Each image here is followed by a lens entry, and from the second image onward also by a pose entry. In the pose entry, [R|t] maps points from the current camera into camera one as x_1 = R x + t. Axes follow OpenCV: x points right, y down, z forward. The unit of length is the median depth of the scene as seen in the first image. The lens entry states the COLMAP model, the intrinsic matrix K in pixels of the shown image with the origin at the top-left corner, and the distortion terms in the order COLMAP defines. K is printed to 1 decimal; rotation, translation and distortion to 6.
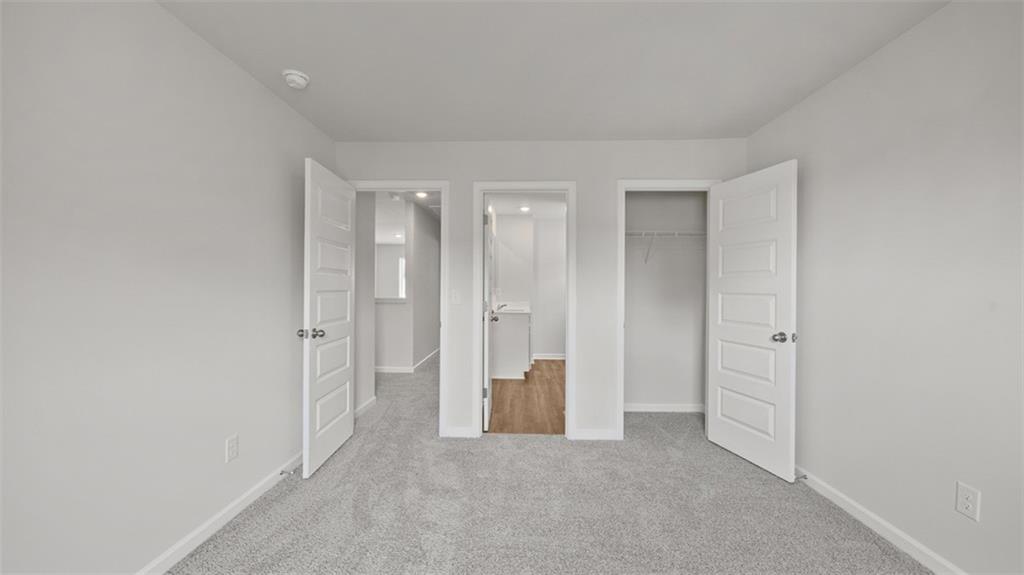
lens RADIAL K [[390.1, 0, 512.0], [0, 390.1, 287.5], [0, 0, 1]] dist [0.001469, -0.000039]
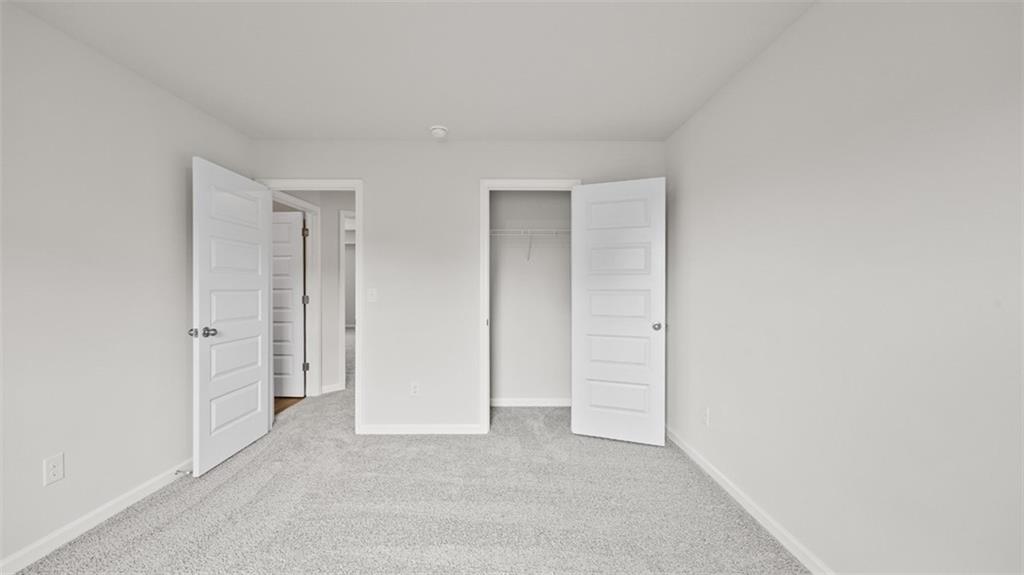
lens RADIAL K [[390.1, 0, 512.0], [0, 390.1, 287.5], [0, 0, 1]] dist [0.001469, -0.000039]
pose [[0.999668, -0.004211, 0.025416, 0.255647], [0.004117, 0.999985, 0.003739, 0.002331], [-0.025431, -0.003633, 0.999670, -0.018535]]
